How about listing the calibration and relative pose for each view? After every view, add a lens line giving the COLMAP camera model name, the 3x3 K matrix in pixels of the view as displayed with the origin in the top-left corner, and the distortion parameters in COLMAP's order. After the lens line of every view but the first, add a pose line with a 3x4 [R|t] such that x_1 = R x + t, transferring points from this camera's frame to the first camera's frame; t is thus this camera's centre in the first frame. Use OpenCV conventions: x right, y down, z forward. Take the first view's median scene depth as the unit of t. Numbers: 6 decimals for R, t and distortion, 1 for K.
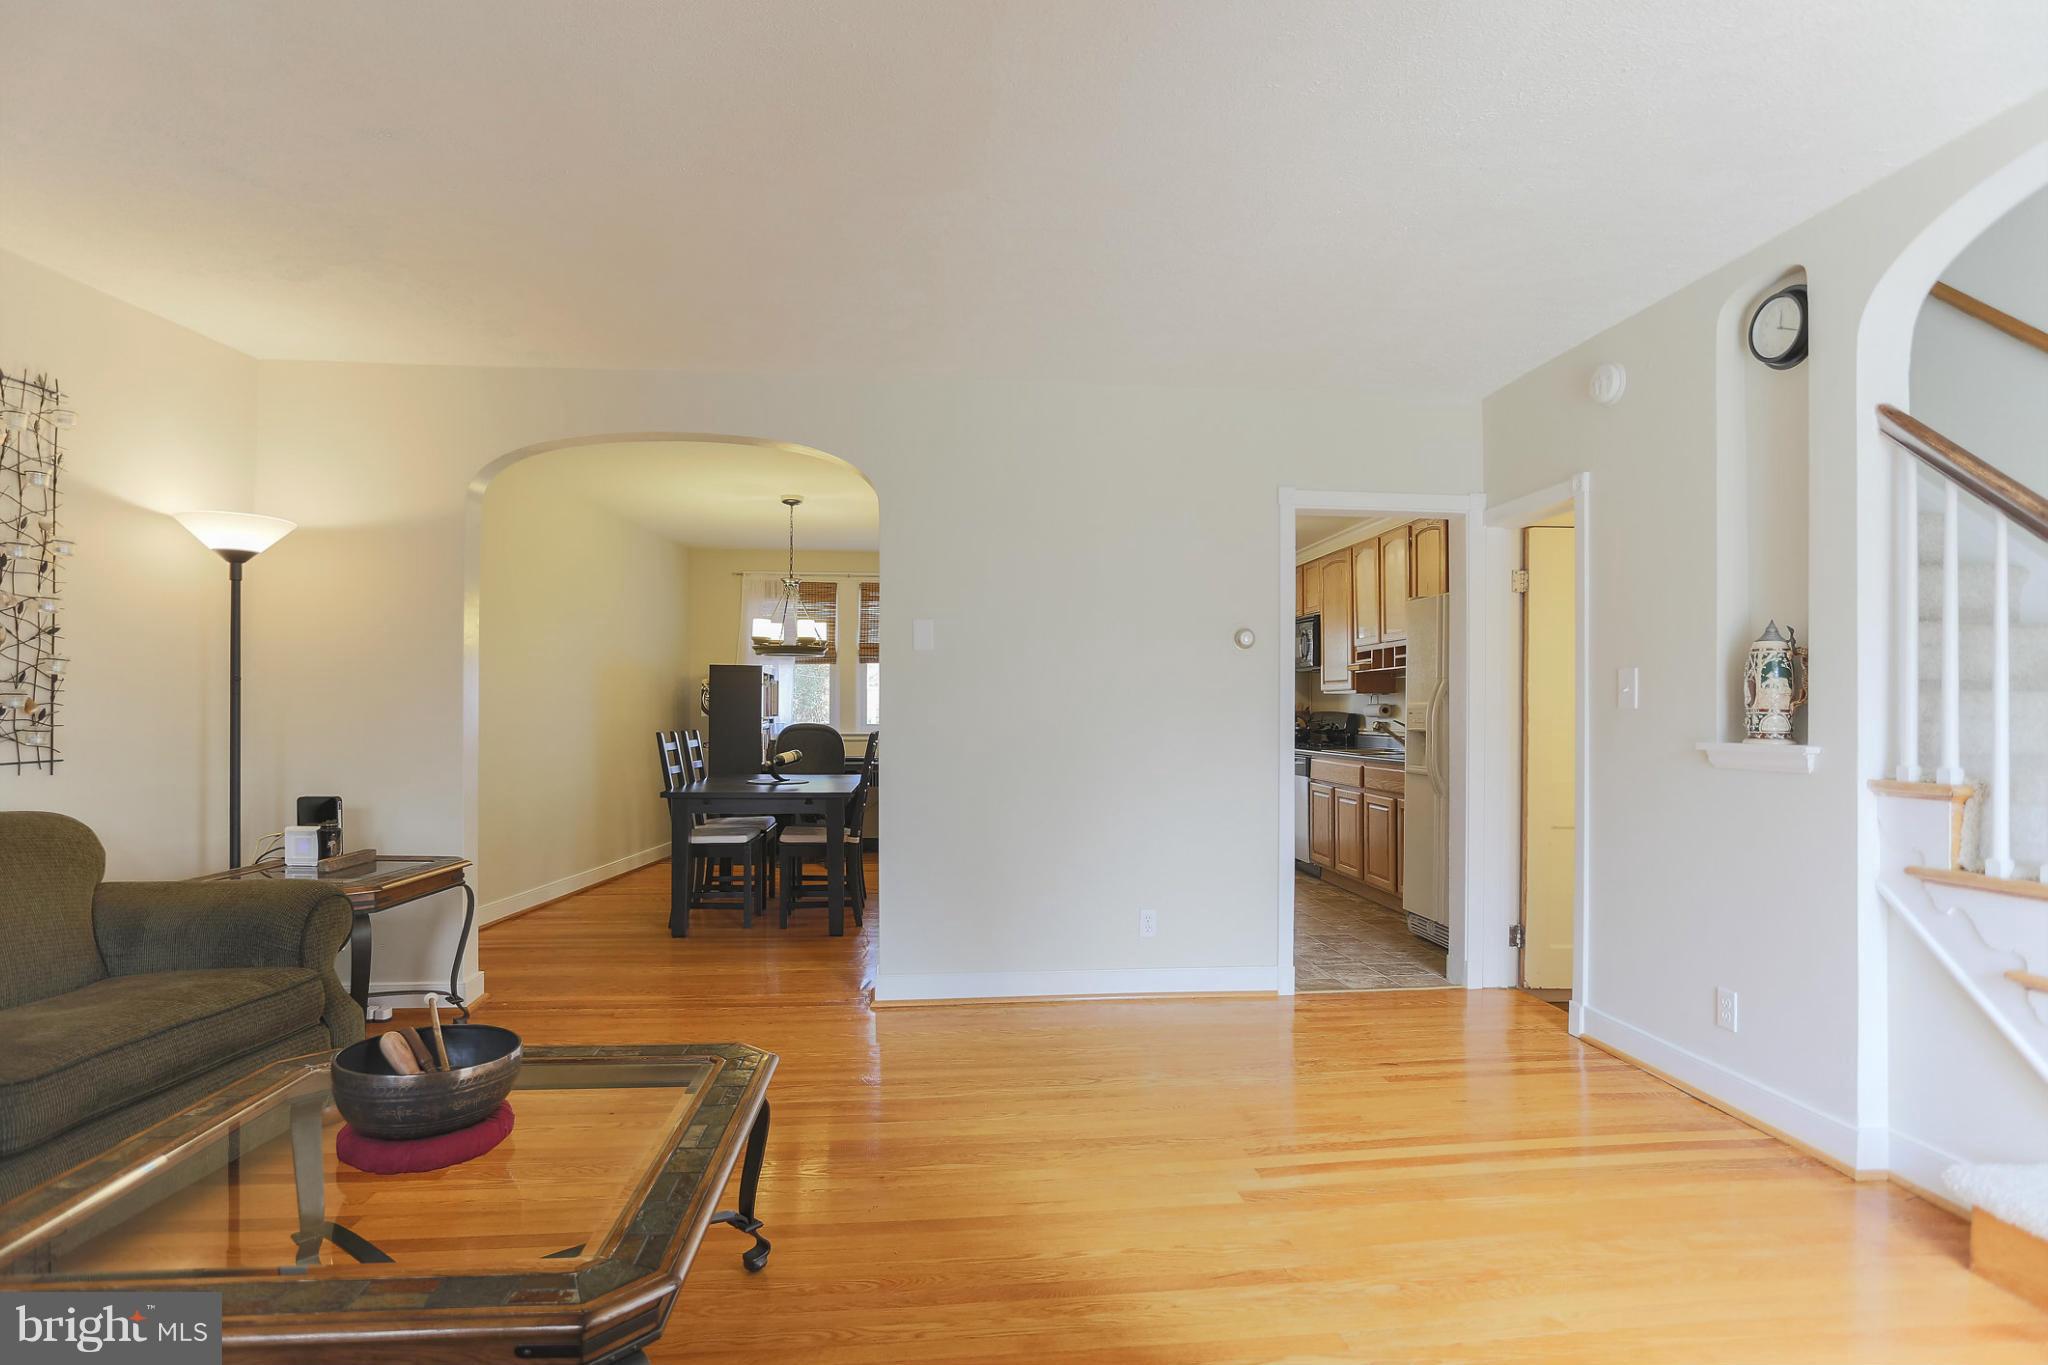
lens RADIAL K [[1036.8, 0, 1009.6], [0, 1036.8, 700.8], [0, 0, 1]] dist [-0.038134, 0.017166]
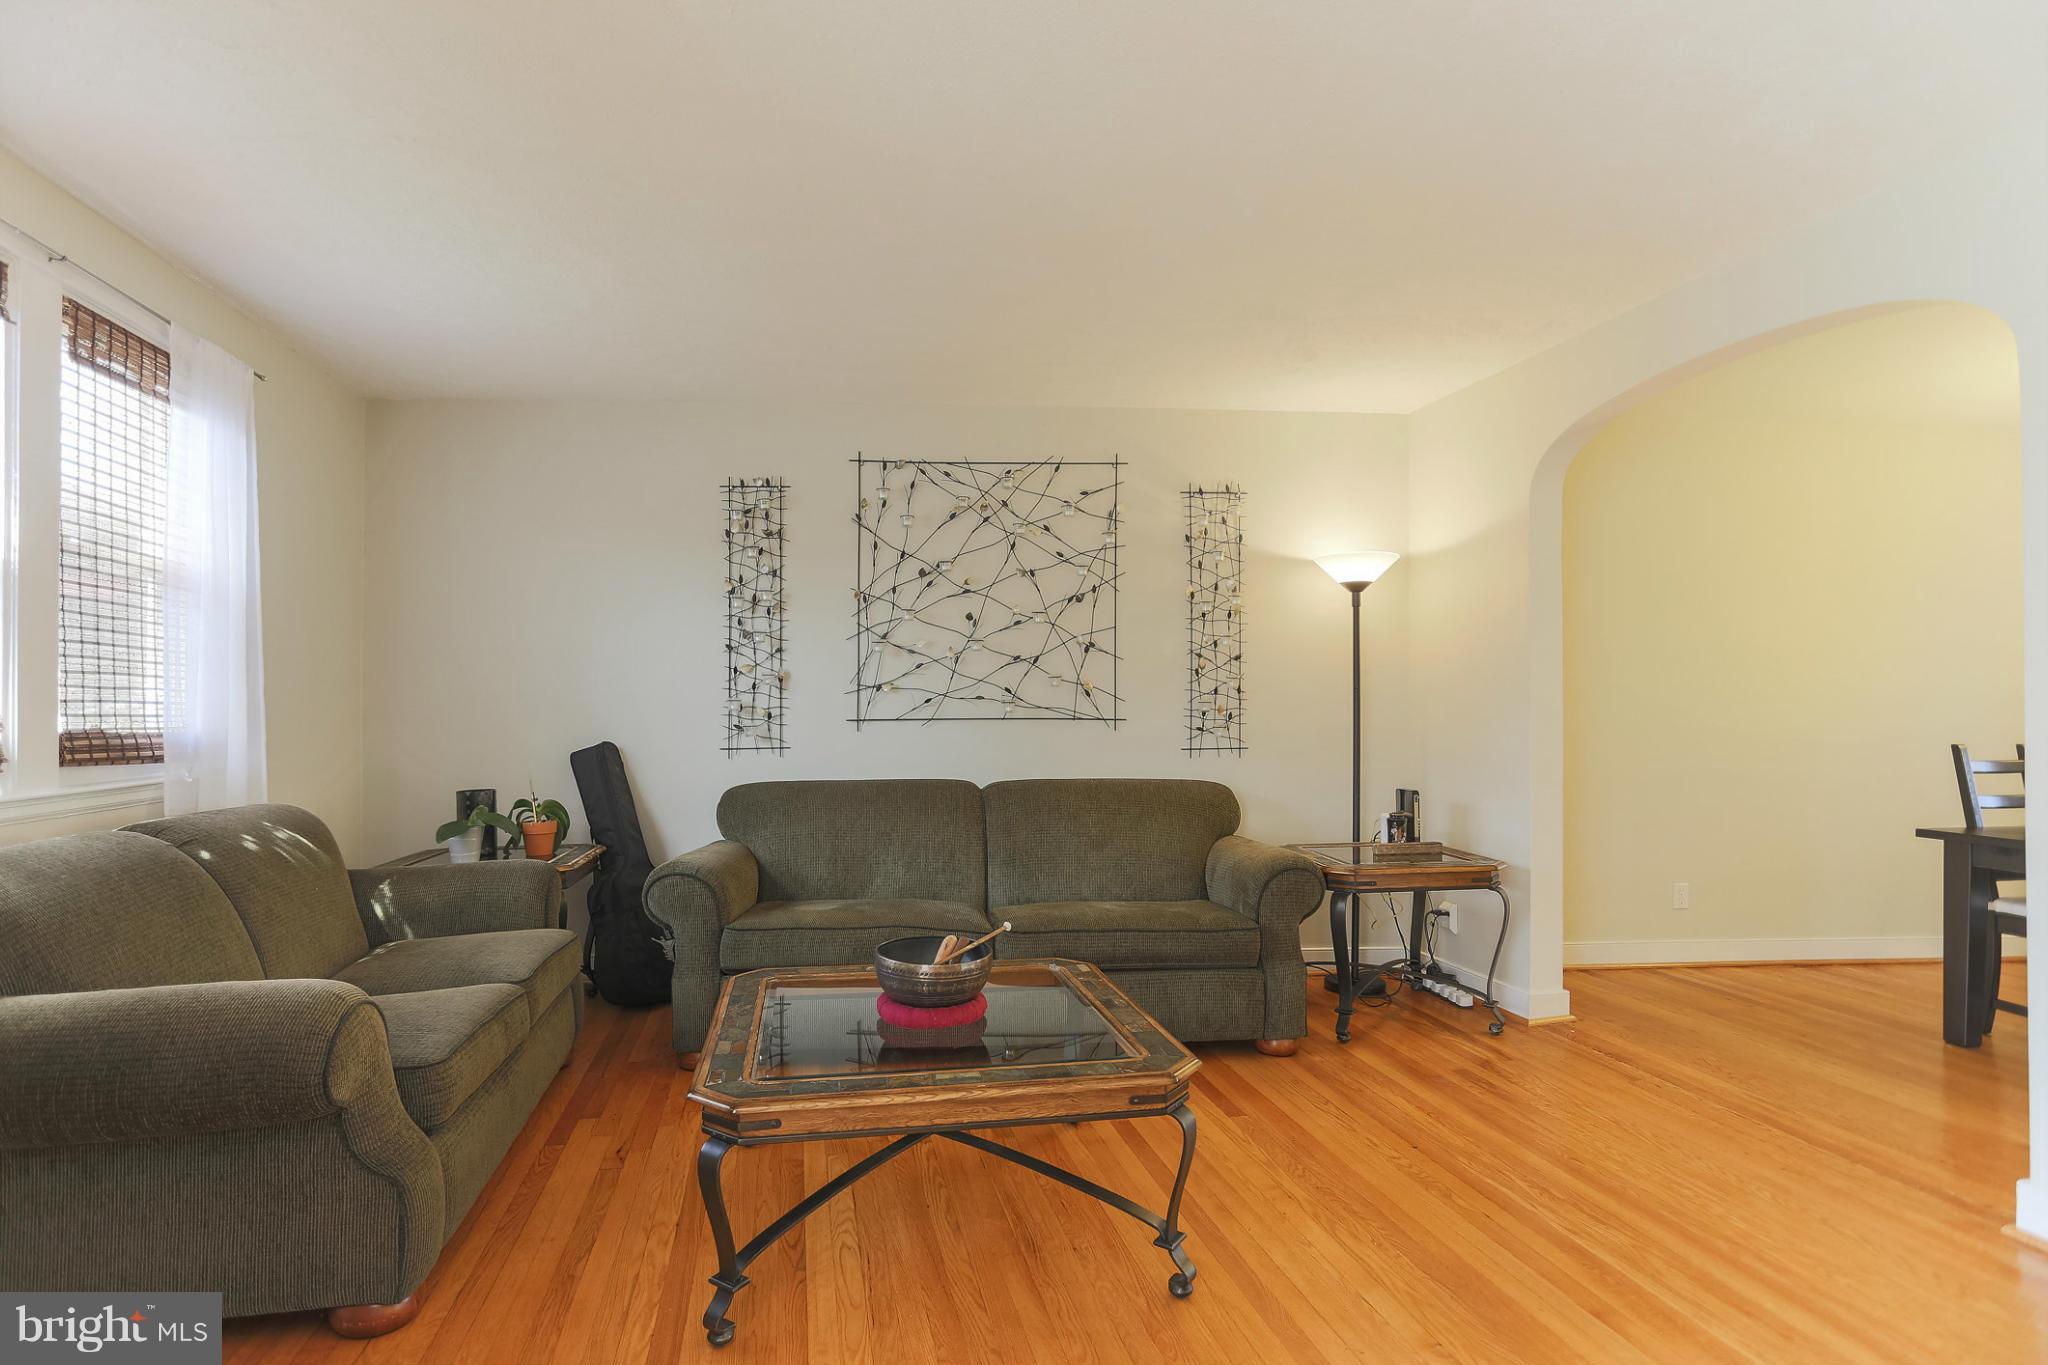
lens RADIAL K [[1036.8, 0, 1005.8], [0, 1036.8, 704.4], [0, 0, 1]] dist [-0.038134, 0.017166]
pose [[0.097611, -0.007091, -0.995199, 0.491831], [0.009329, 0.999937, -0.006209, 0.003277], [0.995181, -0.008678, 0.097671, 0.527802]]
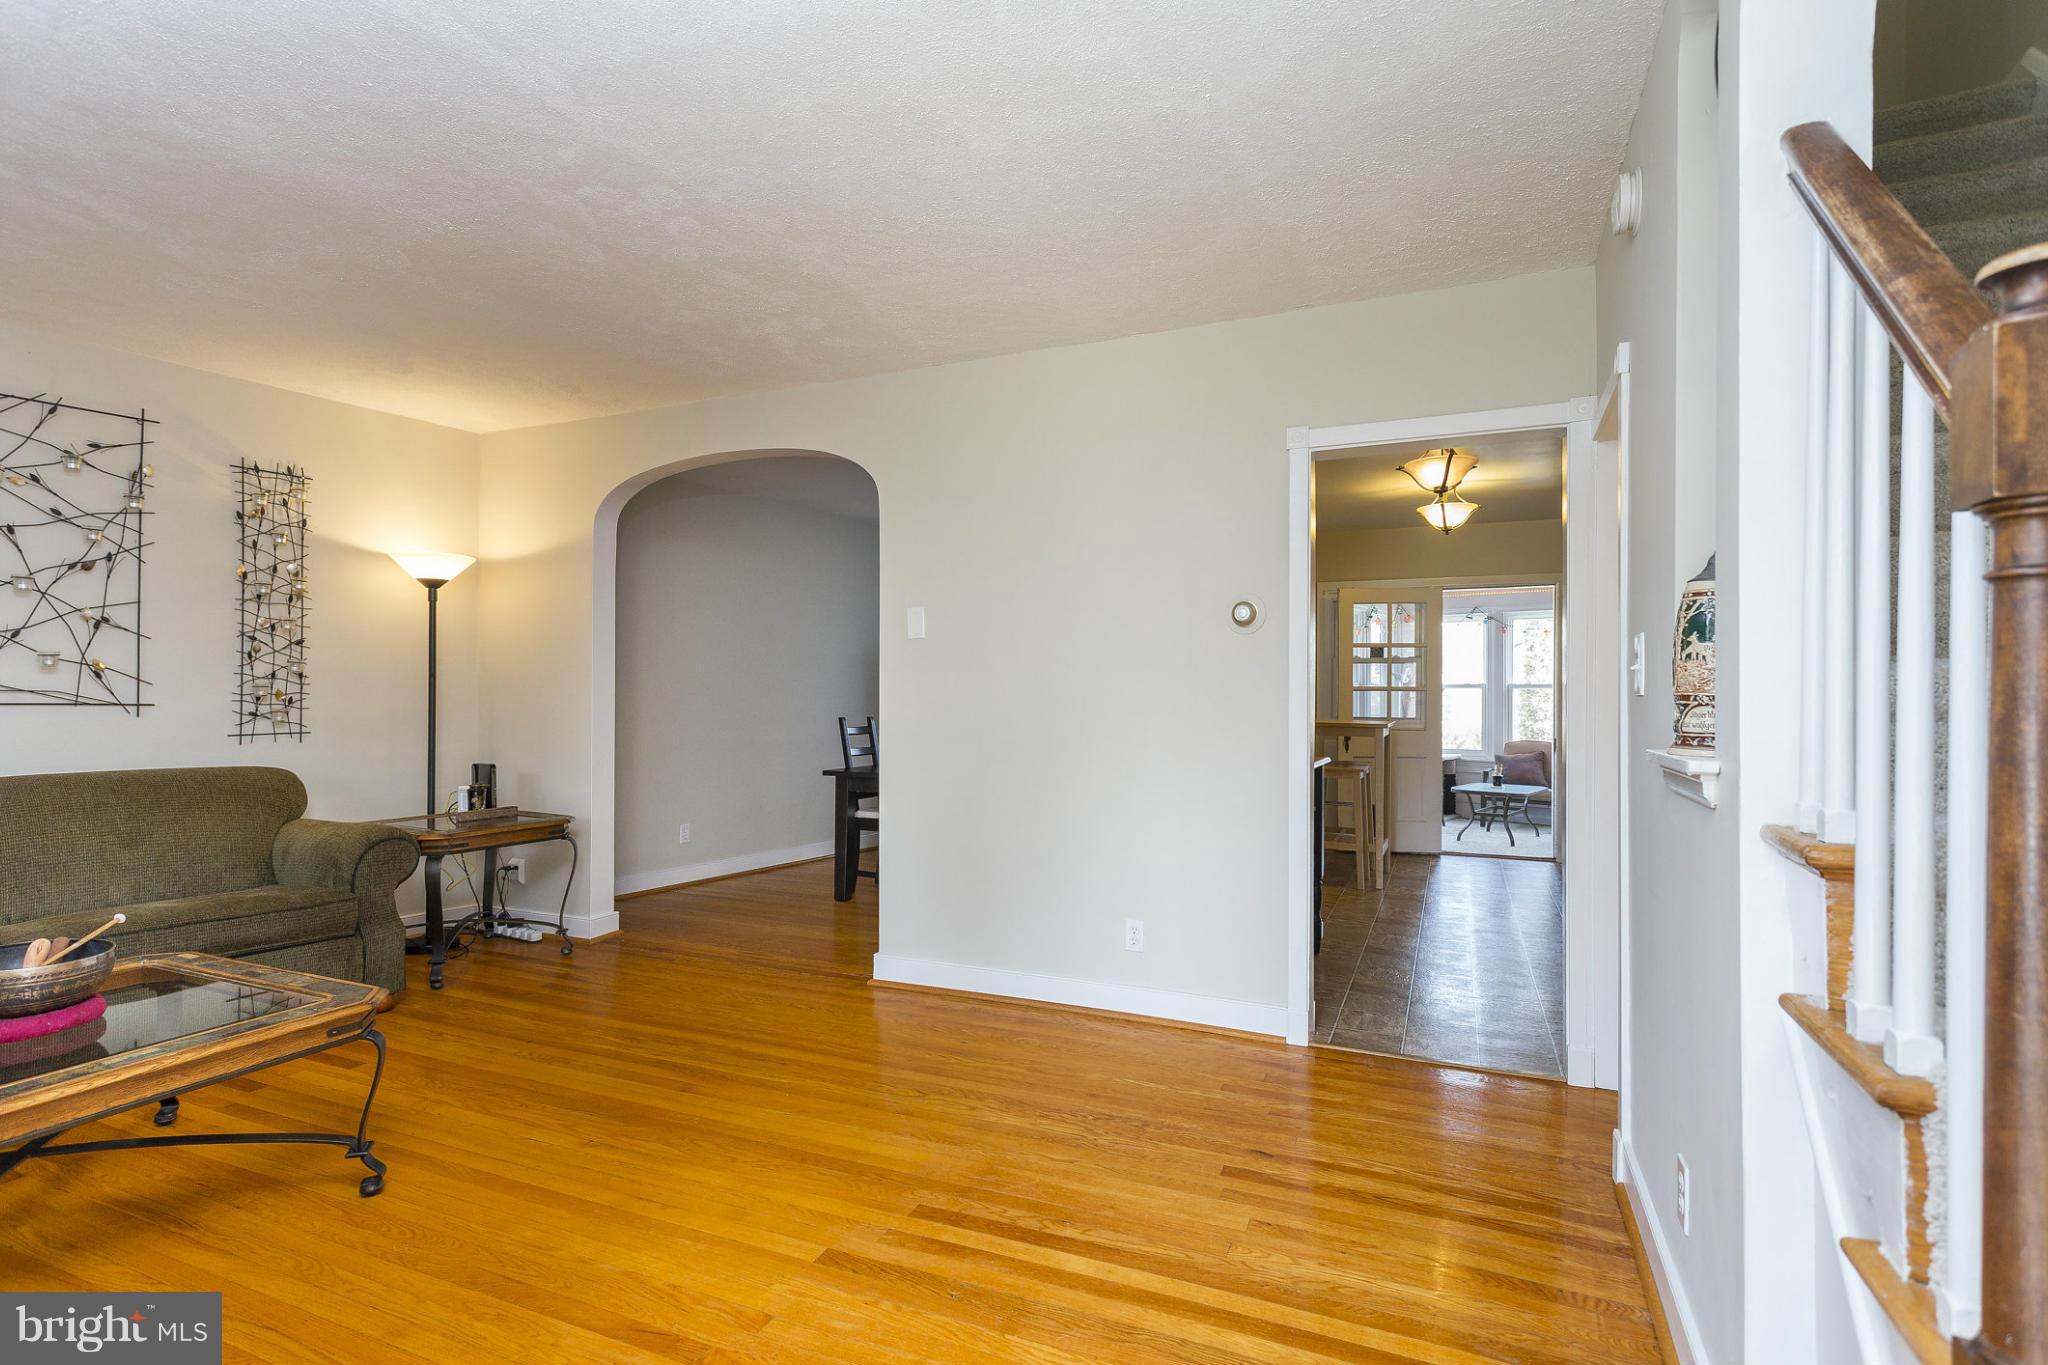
lens RADIAL K [[981.3, 0, 1022.1], [0, 981.3, 689.0], [0, 0, 1]] dist [0.004184, -0.002083]
pose [[0.869135, -0.004297, -0.494556, 0.642852], [0.004189, 0.999990, -0.001328, 0.003165], [0.494557, -0.000917, 0.869145, 0.293601]]
